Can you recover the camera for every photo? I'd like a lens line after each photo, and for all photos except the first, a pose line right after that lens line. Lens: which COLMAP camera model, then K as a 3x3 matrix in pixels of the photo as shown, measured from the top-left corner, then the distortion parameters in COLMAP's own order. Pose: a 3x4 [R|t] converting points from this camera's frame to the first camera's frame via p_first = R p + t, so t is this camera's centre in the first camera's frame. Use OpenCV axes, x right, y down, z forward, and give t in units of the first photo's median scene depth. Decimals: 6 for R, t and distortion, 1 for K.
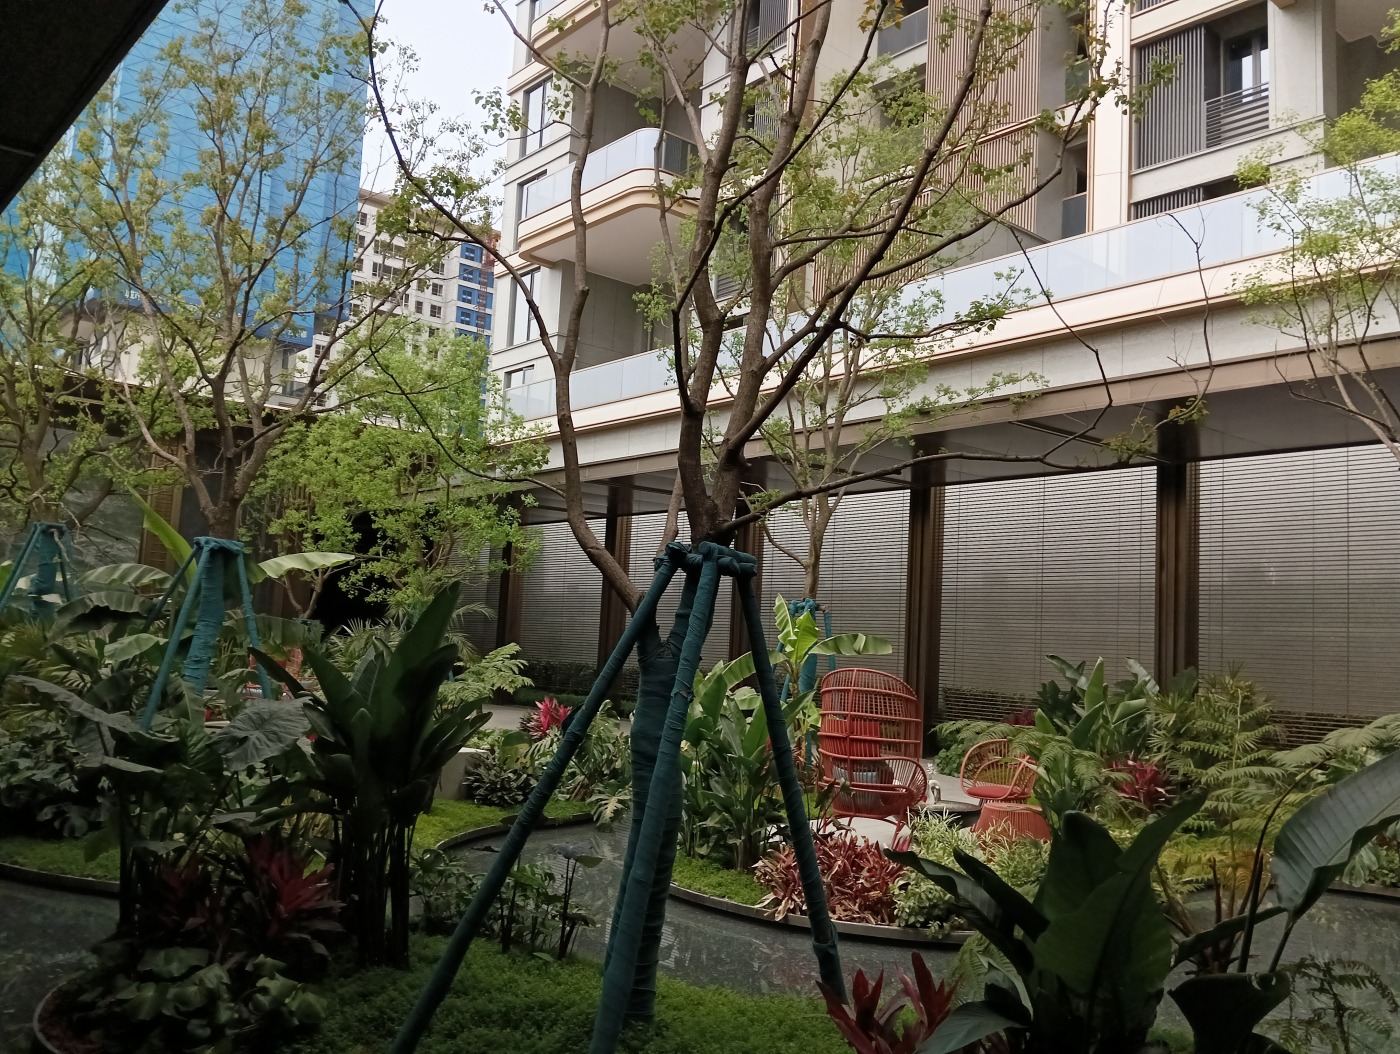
lens RADIAL K [[1156.7, 0, 729.9], [0, 1156.7, 492.4], [0, 0, 1]] dist [0.081743, -0.152315]
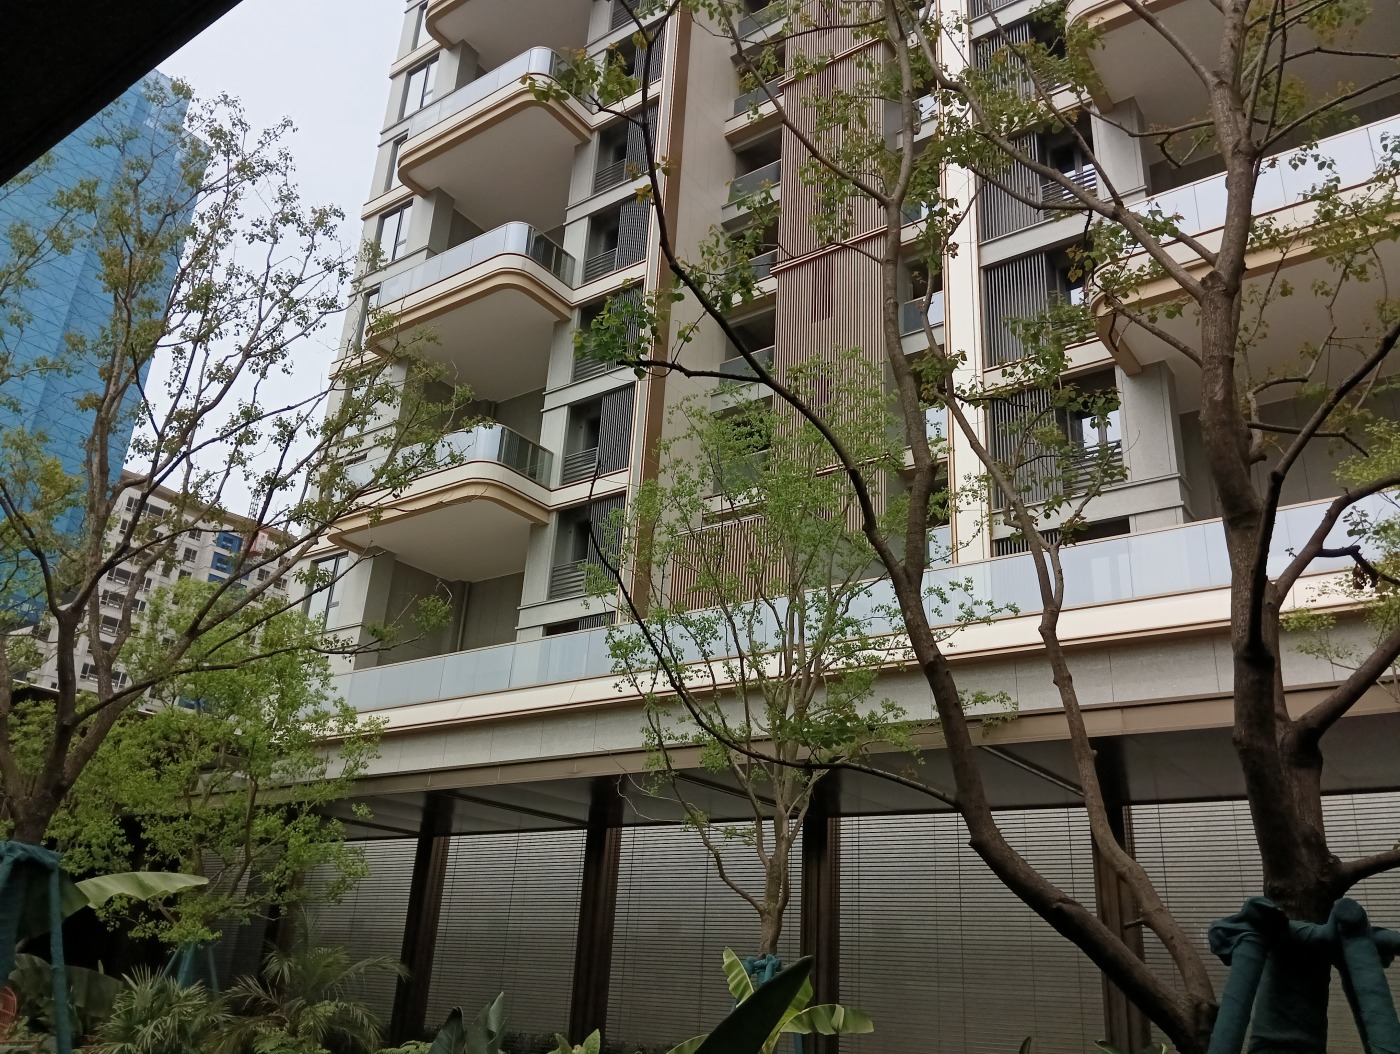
lens RADIAL K [[1156.7, 0, 729.9], [0, 1156.7, 492.4], [0, 0, 1]] dist [0.081743, -0.152315]
pose [[0.974892, 0.108892, 0.194236, -0.135306], [-0.050513, 0.957682, -0.283361, 0.014603], [-0.216872, 0.266435, 0.939137, 0.155766]]
